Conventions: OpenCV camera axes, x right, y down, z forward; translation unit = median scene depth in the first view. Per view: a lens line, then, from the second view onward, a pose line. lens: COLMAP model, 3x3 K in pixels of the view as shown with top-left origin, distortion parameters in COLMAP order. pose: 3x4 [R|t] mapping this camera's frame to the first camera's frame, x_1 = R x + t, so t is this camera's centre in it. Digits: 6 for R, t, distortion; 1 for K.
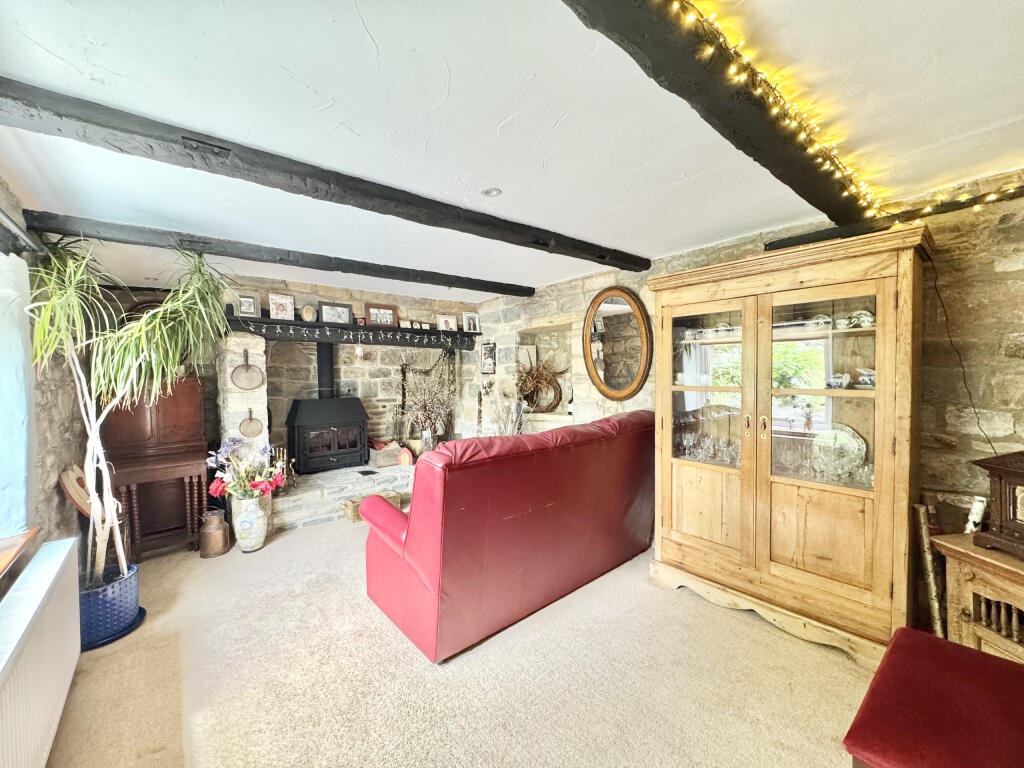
lens RADIAL K [[407.5, 0, 511.6], [0, 407.5, 382.7], [0, 0, 1]] dist [-0.000836, 0.000182]
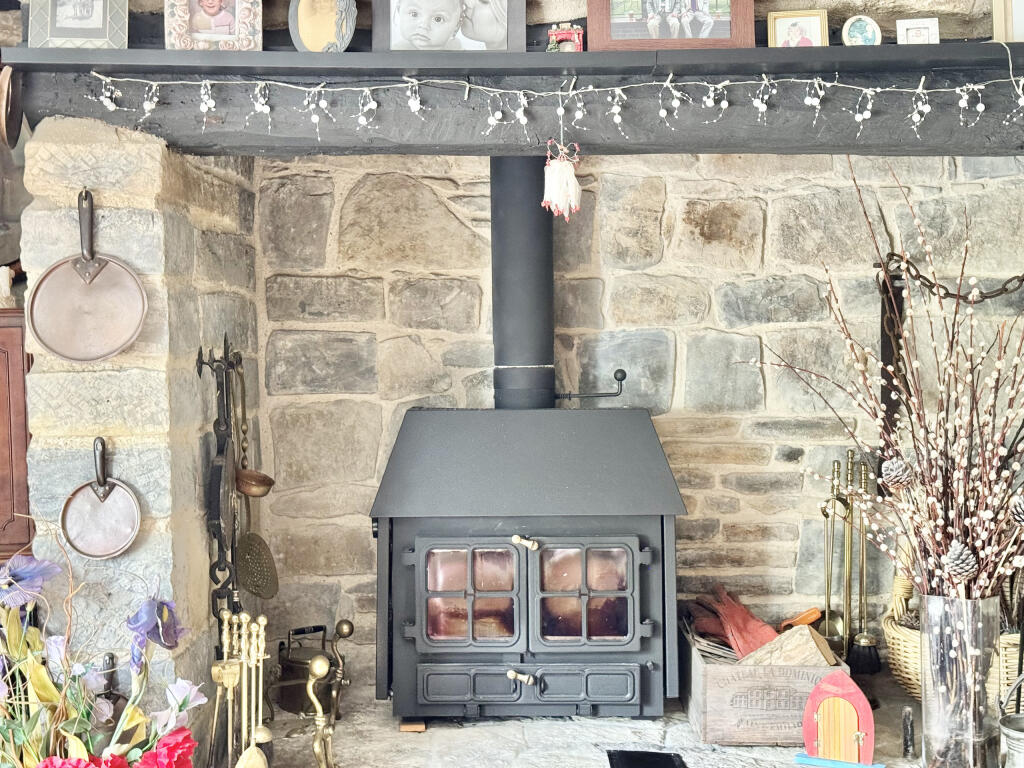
lens RADIAL K [[1407.5, 0, 512.0], [0, 1407.5, 384.0], [0, 0, 1]] dist [0.112677, 0.016275]
pose [[0.777737, 0.029296, -0.627907, 0.049016], [-0.014940, 0.999493, 0.028128, 0.002550], [0.628413, -0.012495, 0.777780, 0.374890]]
